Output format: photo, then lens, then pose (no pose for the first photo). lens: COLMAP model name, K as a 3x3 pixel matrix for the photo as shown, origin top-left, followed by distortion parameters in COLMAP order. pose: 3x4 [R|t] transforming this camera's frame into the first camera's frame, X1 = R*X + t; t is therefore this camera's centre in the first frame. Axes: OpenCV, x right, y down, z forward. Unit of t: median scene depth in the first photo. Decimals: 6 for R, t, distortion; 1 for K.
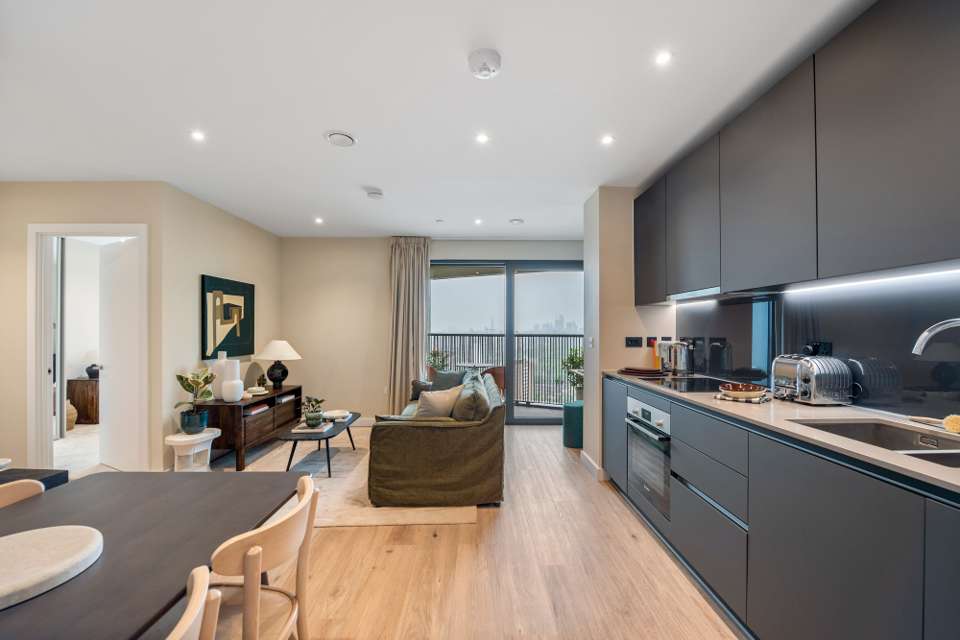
lens RADIAL K [[386.6, 0, 483.1], [0, 386.6, 326.1], [0, 0, 1]] dist [-0.003986, -0.000525]
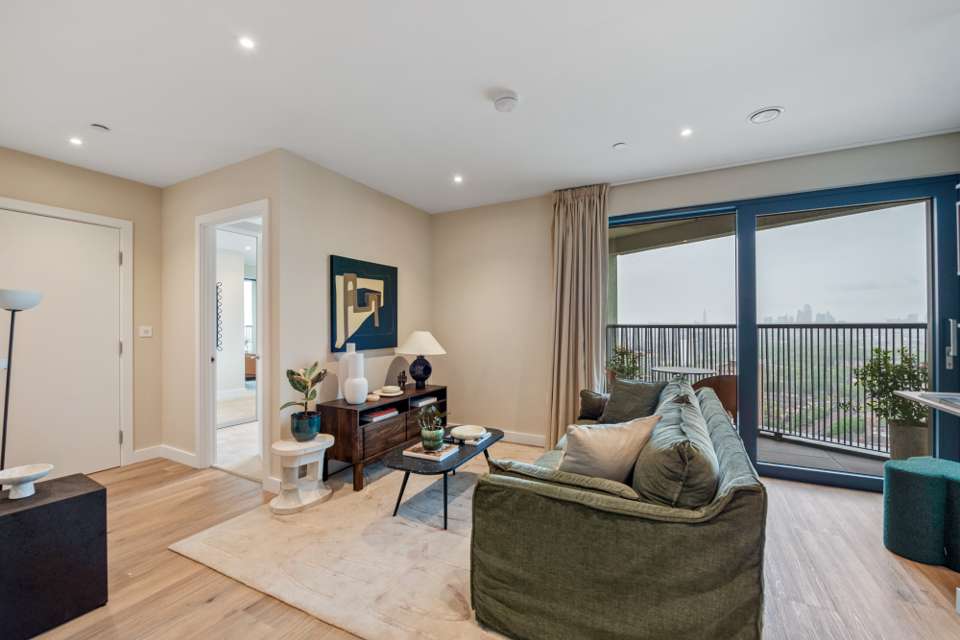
lens RADIAL K [[386.6, 0, 483.1], [0, 386.6, 326.1], [0, 0, 1]] dist [-0.003986, -0.000525]
pose [[0.879541, -0.004003, -0.475806, -0.008543], [0.009858, 0.999903, 0.009809, 0.021488], [0.475721, -0.013318, 0.879495, 0.374707]]
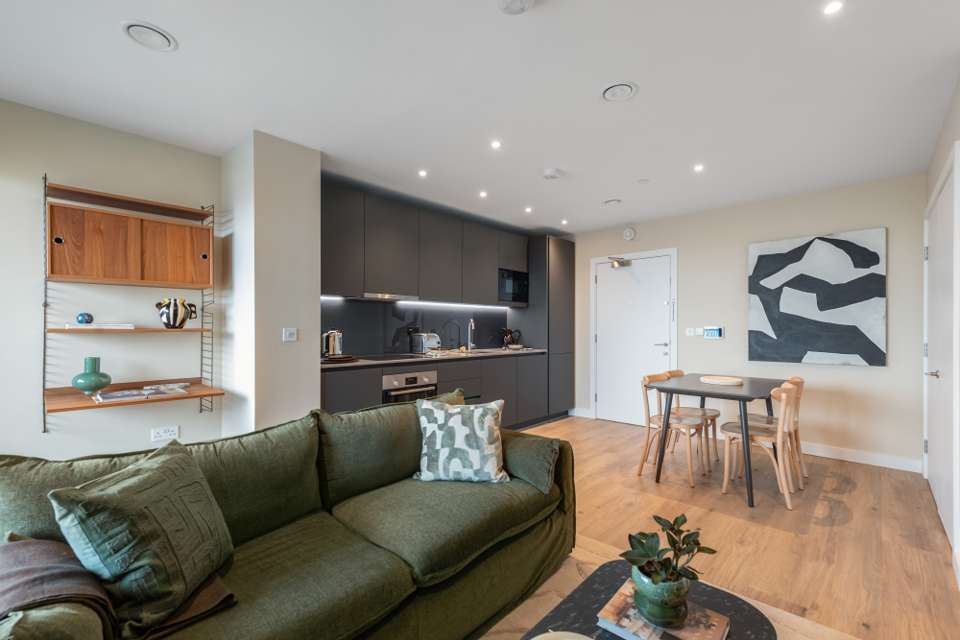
lens RADIAL K [[411.2, 0, 478.1], [0, 411.2, 326.0], [0, 0, 1]] dist [0.013358, -0.000003]
pose [[-0.717710, 0.004061, 0.696330, -0.512140], [-0.007041, 0.999890, -0.013089, 0.030938], [-0.696307, -0.014297, -0.717602, 1.227794]]
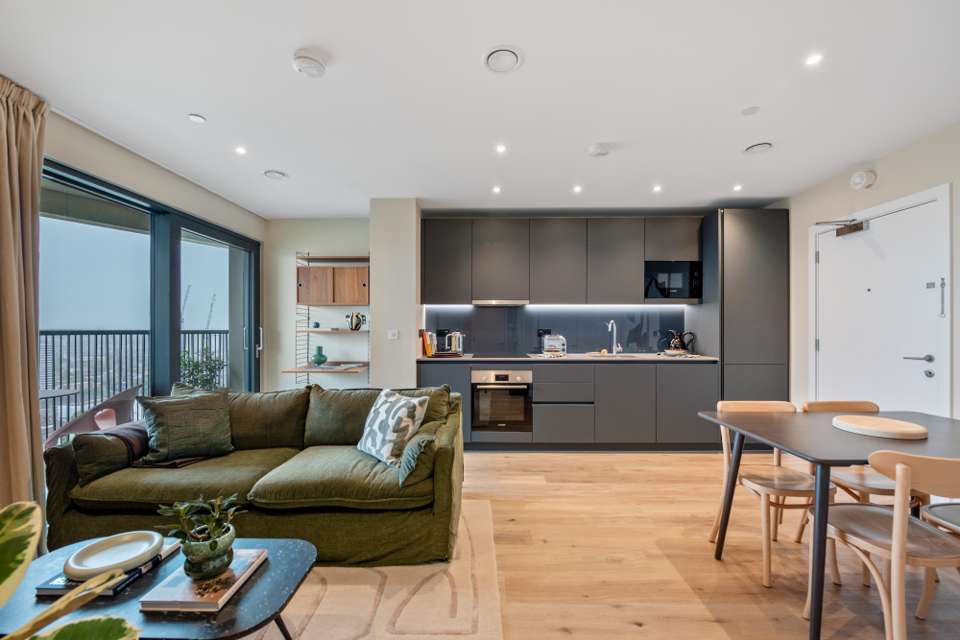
lens RADIAL K [[386.6, 0, 483.1], [0, 386.6, 326.1], [0, 0, 1]] dist [-0.003986, -0.000525]
pose [[0.025490, 0.009176, 0.999633, -0.730566], [-0.009409, 0.999916, -0.008938, 0.023111], [-0.999631, -0.009178, 0.025574, 0.668019]]
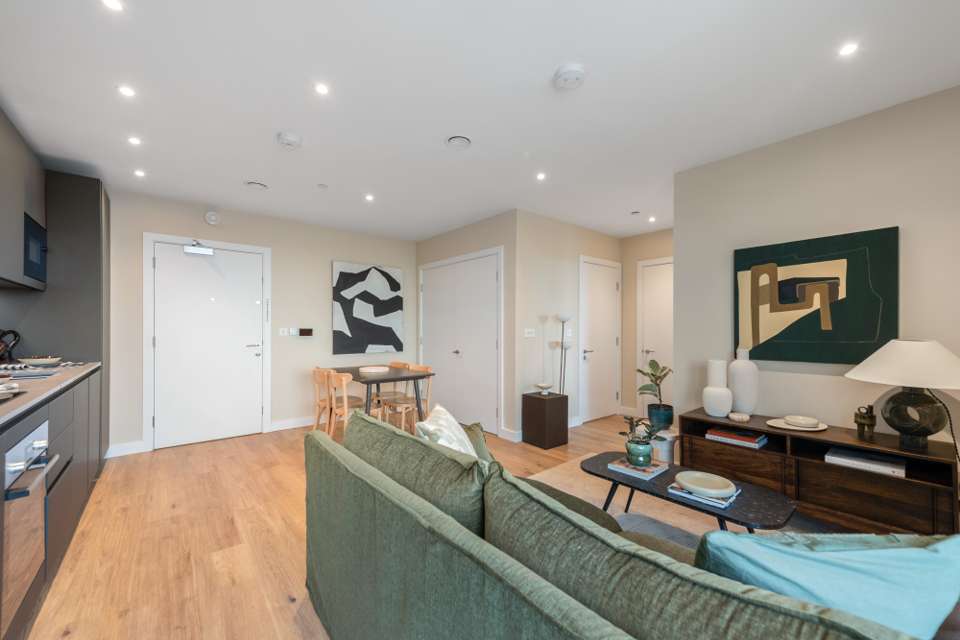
lens RADIAL K [[378.2, 0, 477.7], [0, 378.2, 328.5], [0, 0, 1]] dist [0.020929, -0.000006]
pose [[-0.777236, -0.002494, -0.629205, 0.163487], [0.004195, 0.999949, -0.009145, 0.030326], [0.629196, -0.009747, -0.777186, 1.214717]]
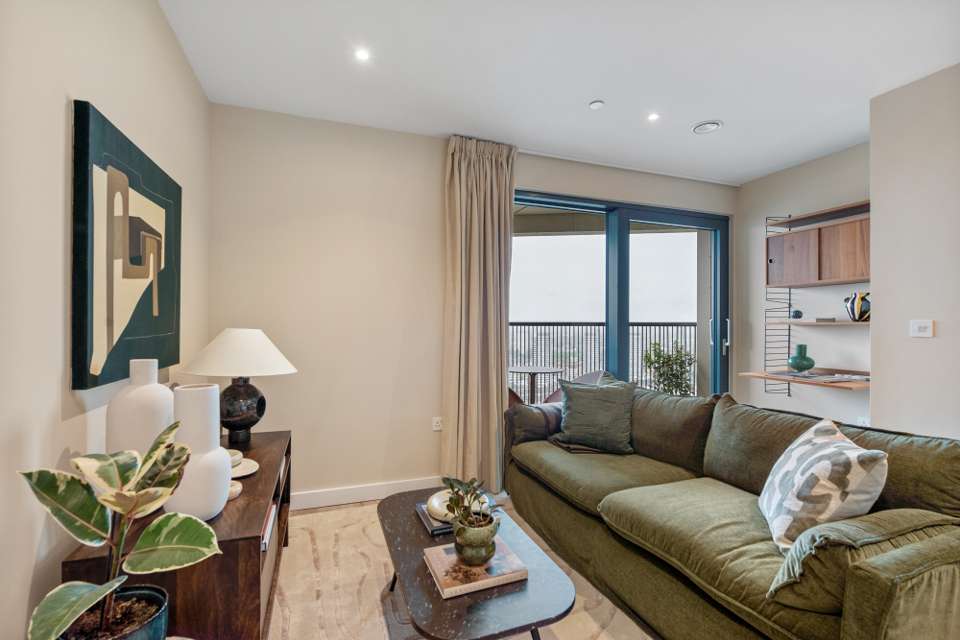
lens RADIAL K [[427.4, 0, 482.0], [0, 427.4, 323.3], [0, 0, 1]] dist [-0.011484, -0.000007]
pose [[0.945400, 0.003686, 0.325892, -0.513989], [-0.005806, 0.999968, 0.005533, 0.032115], [-0.325861, -0.007123, 0.945391, 0.565638]]
